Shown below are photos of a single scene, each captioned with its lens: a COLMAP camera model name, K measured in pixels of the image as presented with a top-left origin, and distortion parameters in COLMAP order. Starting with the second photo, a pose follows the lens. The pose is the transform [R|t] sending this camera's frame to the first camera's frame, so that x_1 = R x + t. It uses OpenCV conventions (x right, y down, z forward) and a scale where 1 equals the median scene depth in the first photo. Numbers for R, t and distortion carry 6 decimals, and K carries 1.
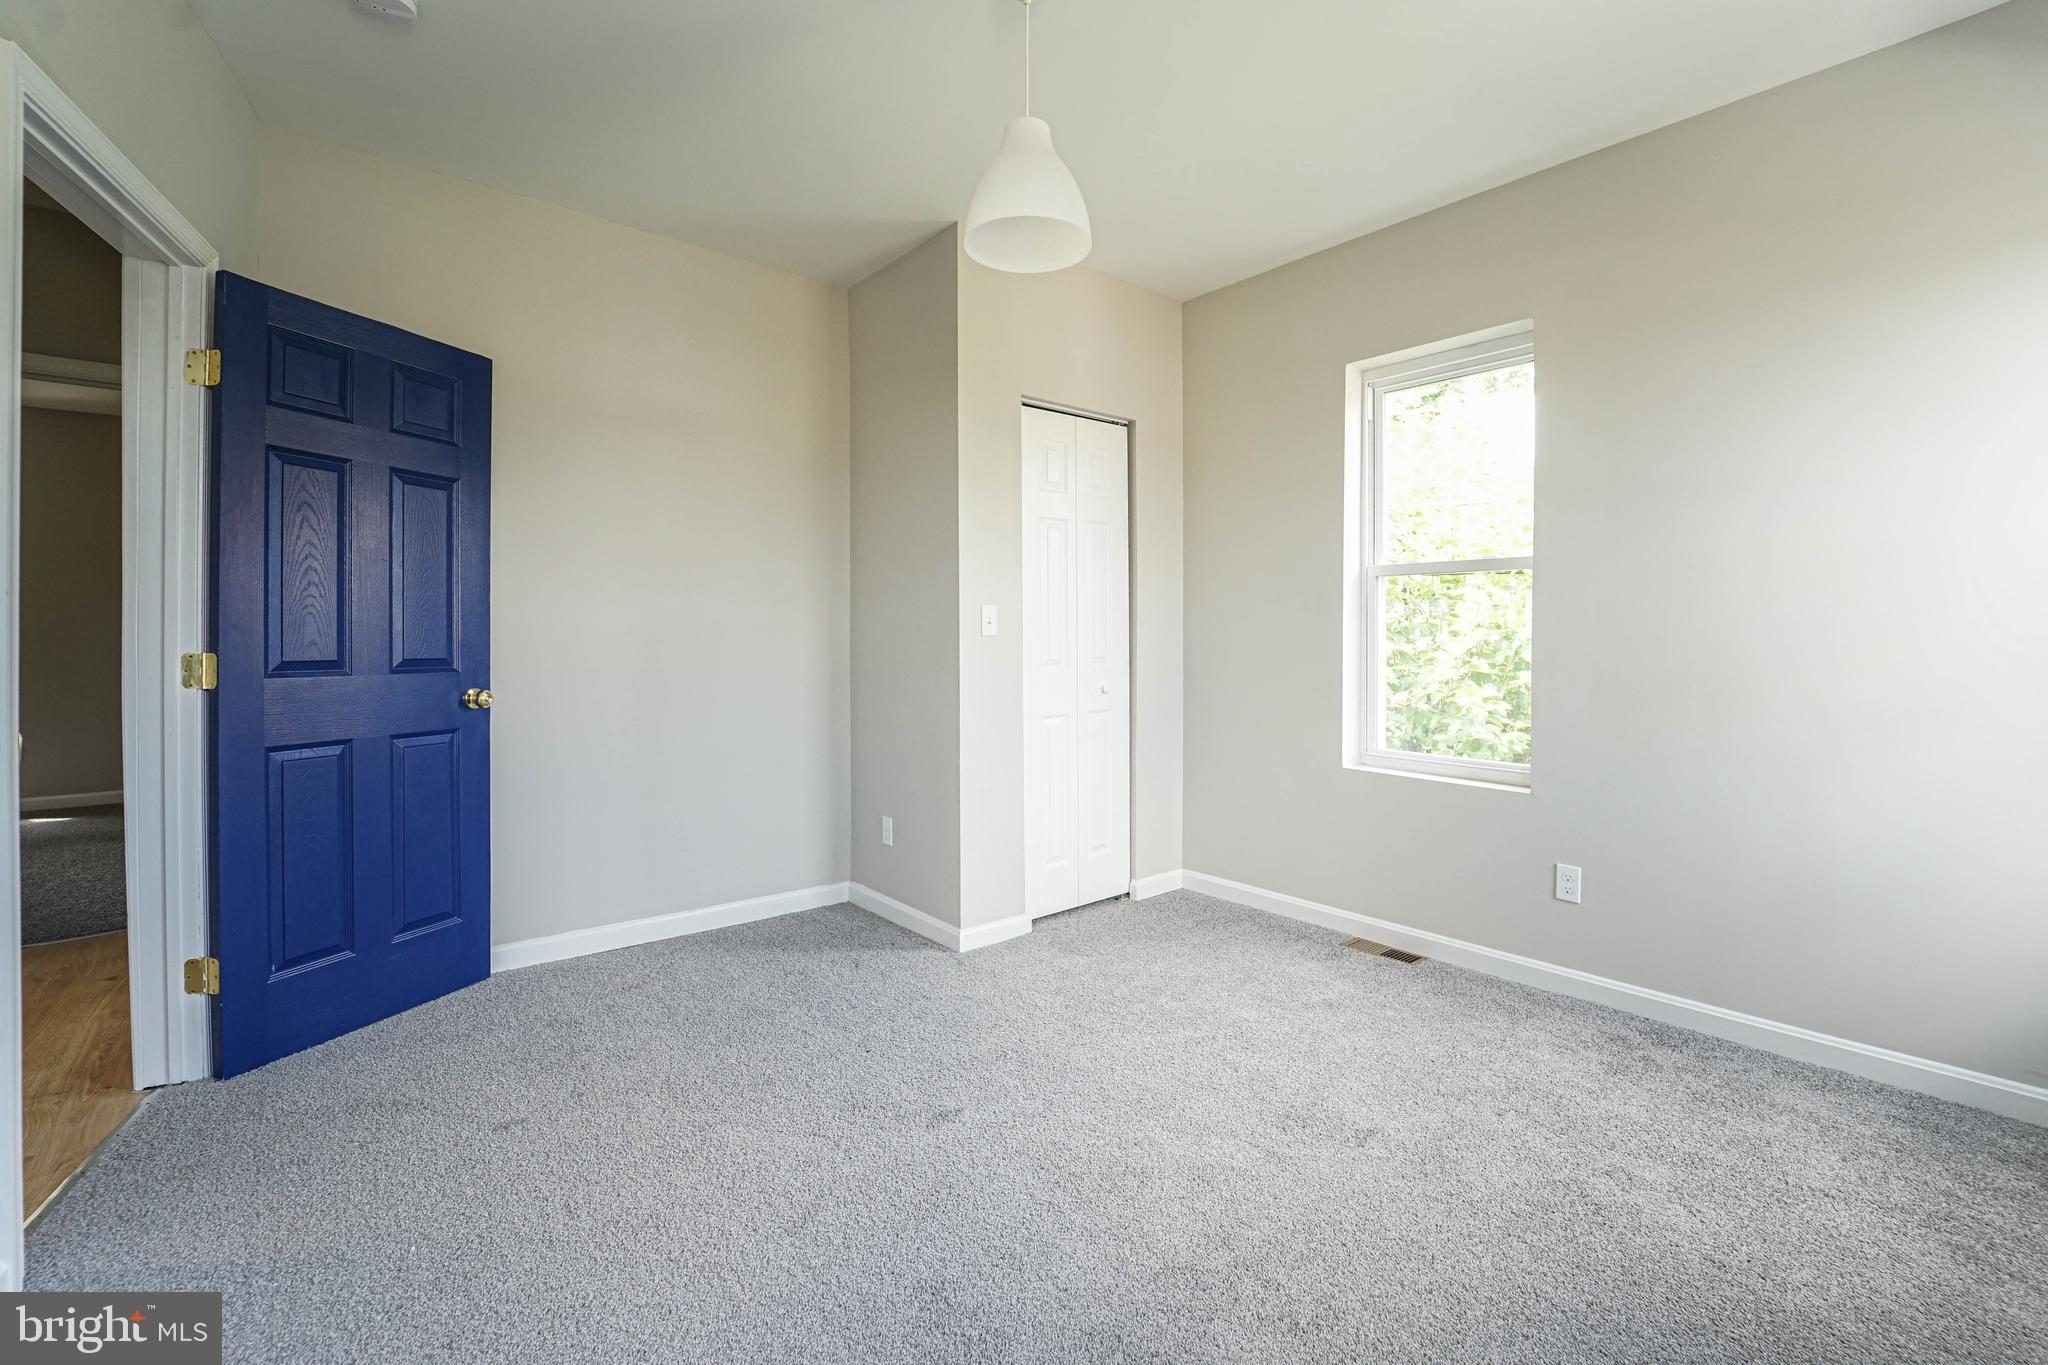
lens RADIAL K [[897.5, 0, 1024.4], [0, 897.5, 643.2], [0, 0, 1]] dist [-0.000977, -0.000410]
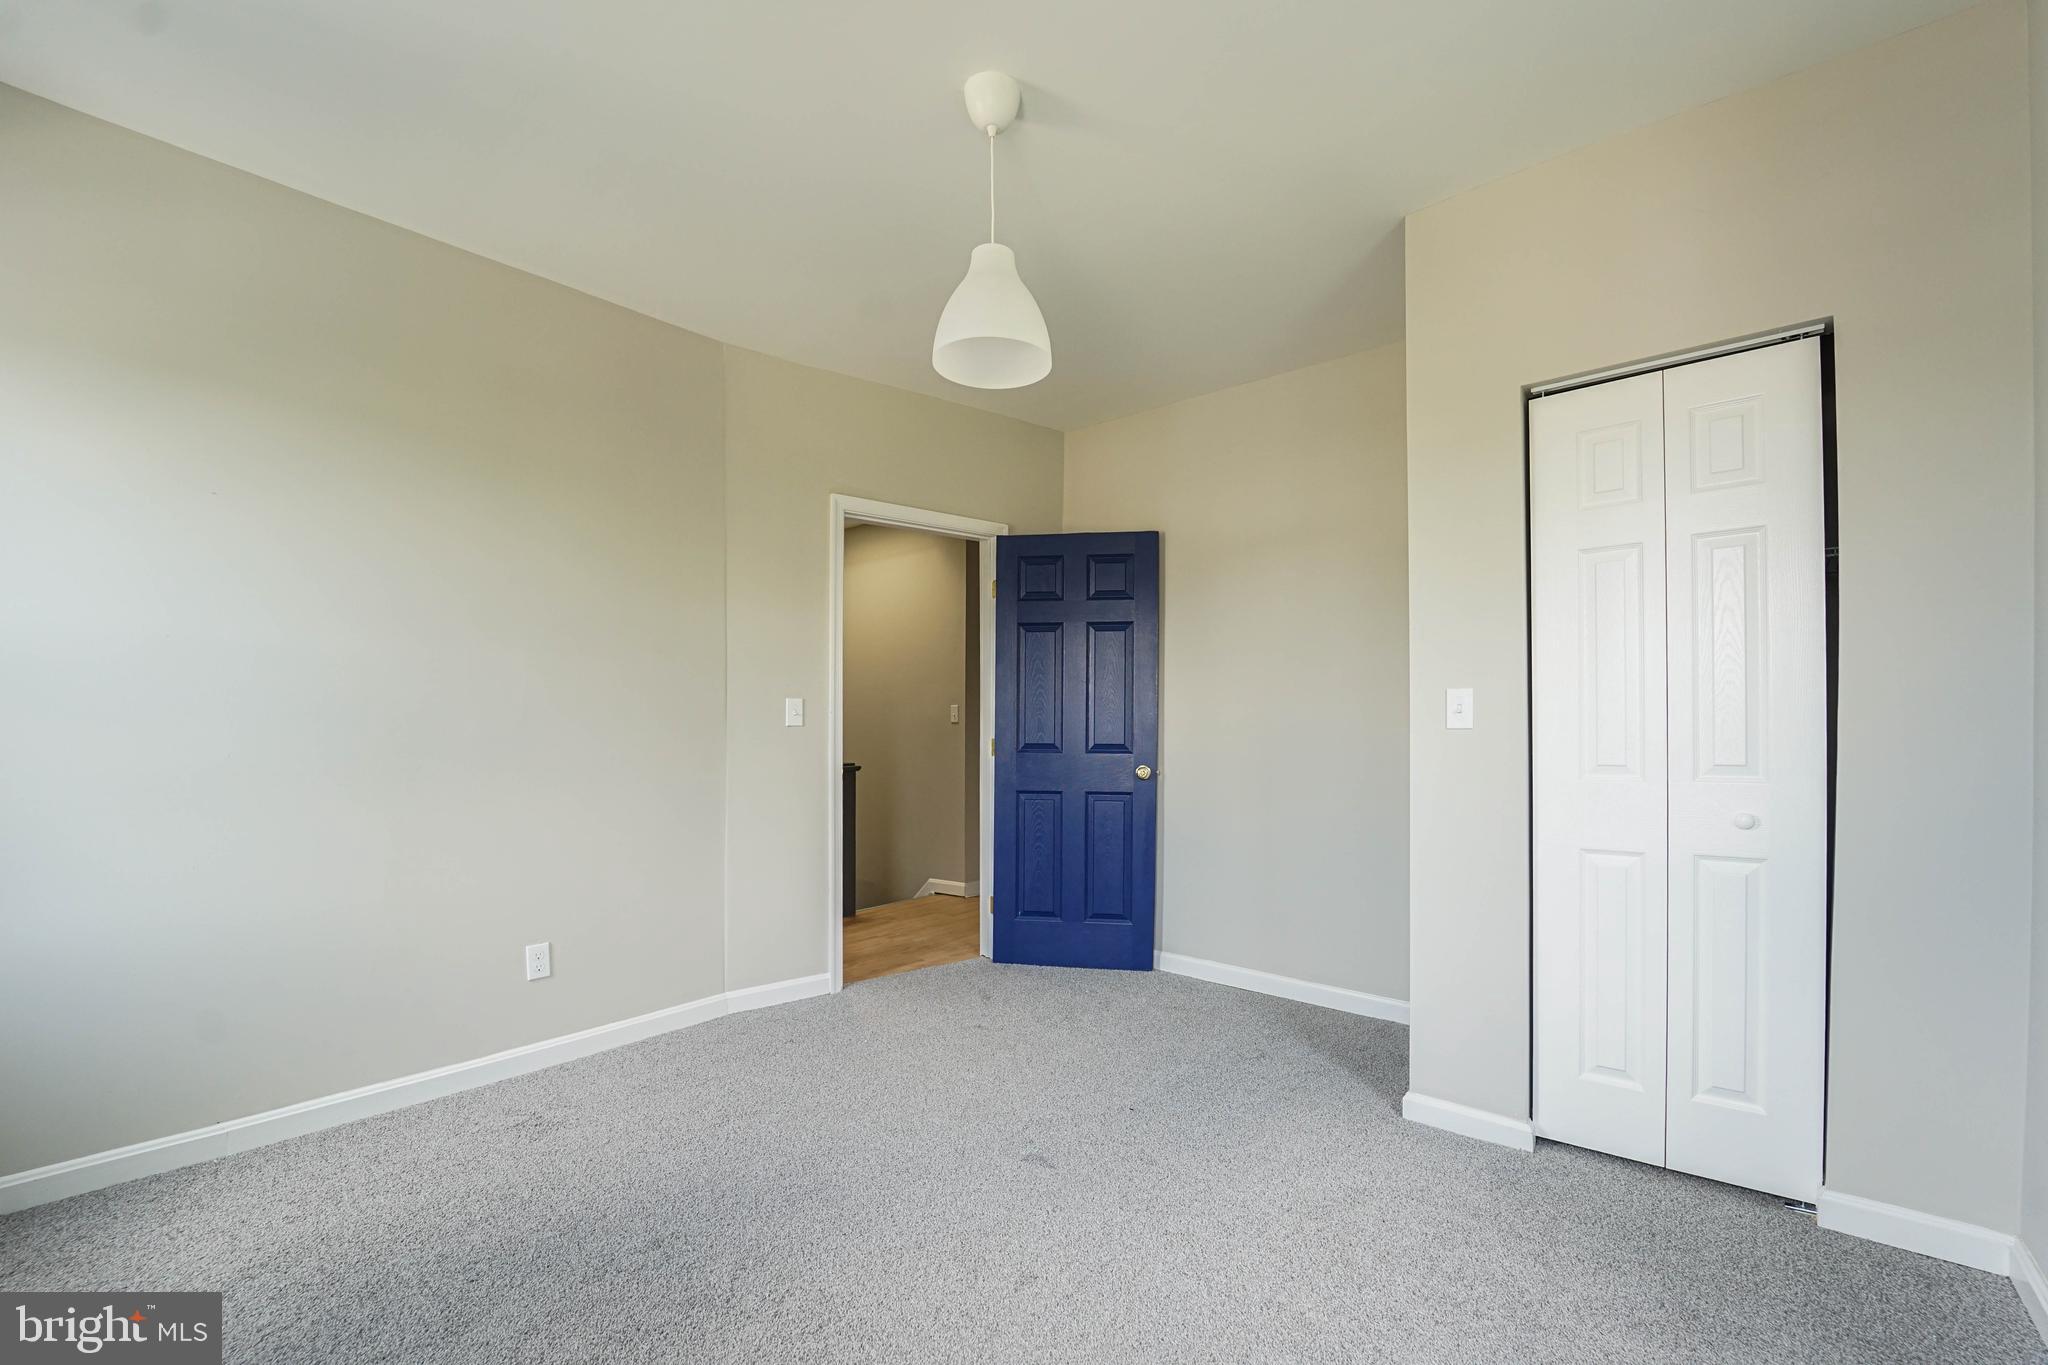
lens RADIAL K [[861.9, 0, 1021.9], [0, 861.9, 724.8], [0, 0, 1]] dist [-0.000113, -0.000286]
pose [[0.163913, -0.001244, -0.986474, 0.719709], [0.004183, 0.999991, -0.000565, -0.013995], [0.986466, -0.004034, 0.163917, 0.595160]]
